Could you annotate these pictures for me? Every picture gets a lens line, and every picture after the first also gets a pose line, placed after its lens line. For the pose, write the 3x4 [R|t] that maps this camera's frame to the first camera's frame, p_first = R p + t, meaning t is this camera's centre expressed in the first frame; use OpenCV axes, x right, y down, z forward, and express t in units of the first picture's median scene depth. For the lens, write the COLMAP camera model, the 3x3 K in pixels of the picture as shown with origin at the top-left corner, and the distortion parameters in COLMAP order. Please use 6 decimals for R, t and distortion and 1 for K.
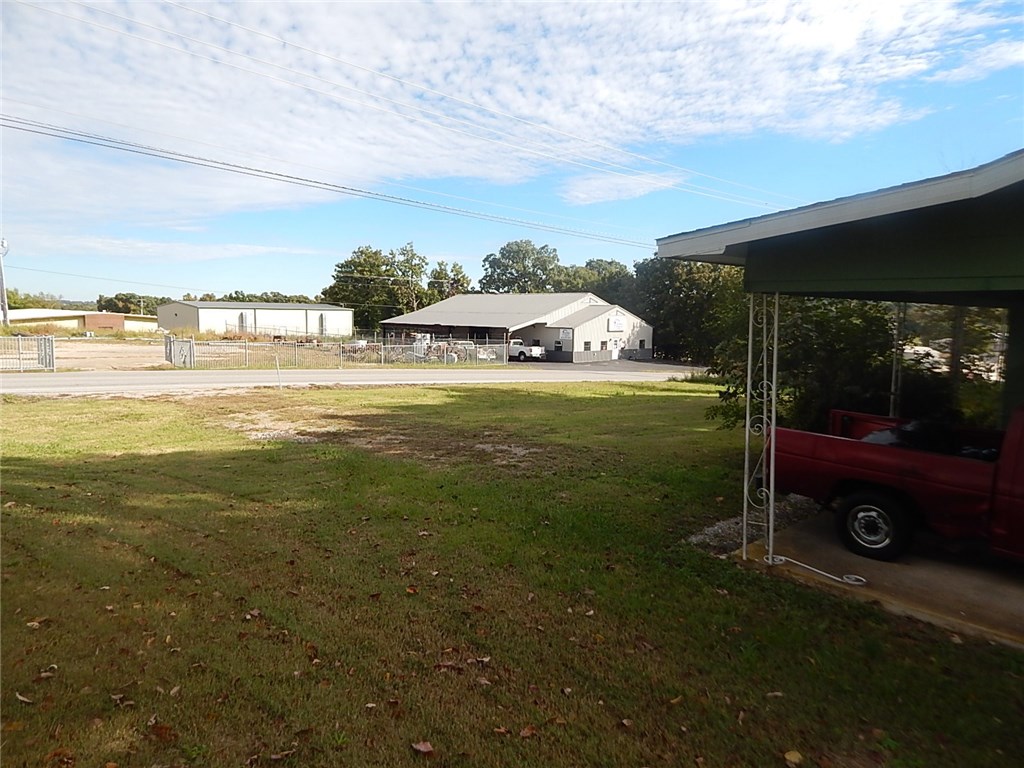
lens RADIAL K [[670.8, 0, 511.2], [0, 670.8, 352.5], [0, 0, 1]] dist [-0.003966, -0.000835]
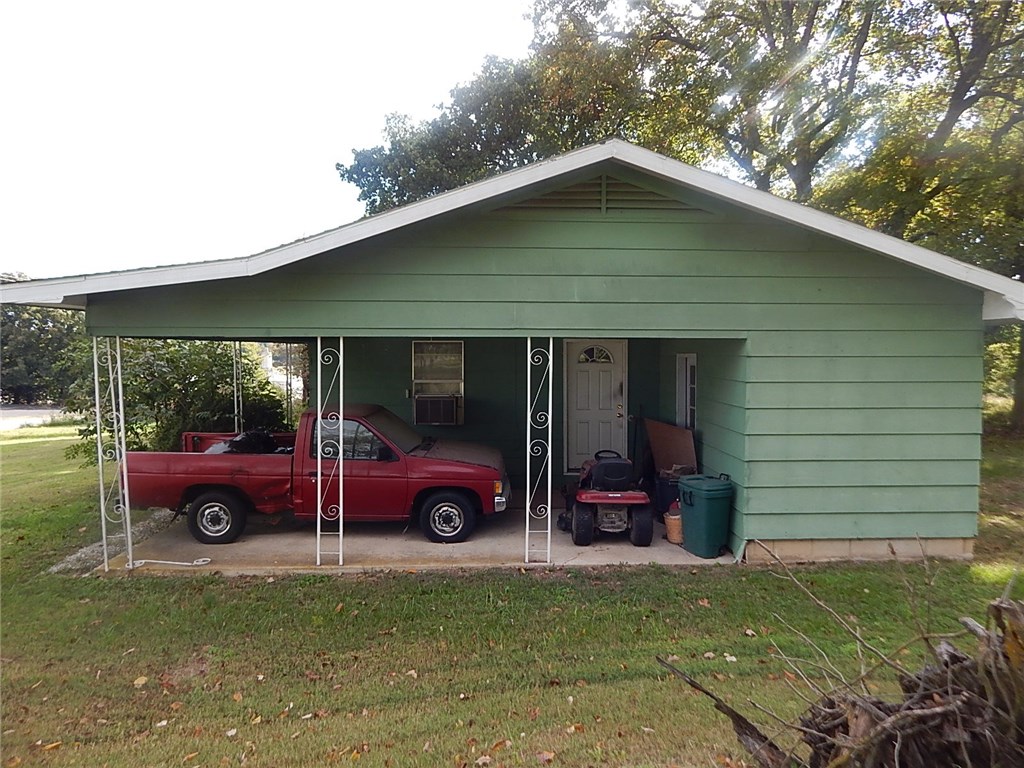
lens RADIAL K [[668.0, 0, 515.9], [0, 668.0, 386.7], [0, 0, 1]] dist [-0.002618, 0.000539]
pose [[0.643691, -0.057012, 0.763159, -0.048647], [0.055747, 0.998065, 0.027540, 0.005165], [-0.763252, 0.024817, 0.645624, -0.258342]]
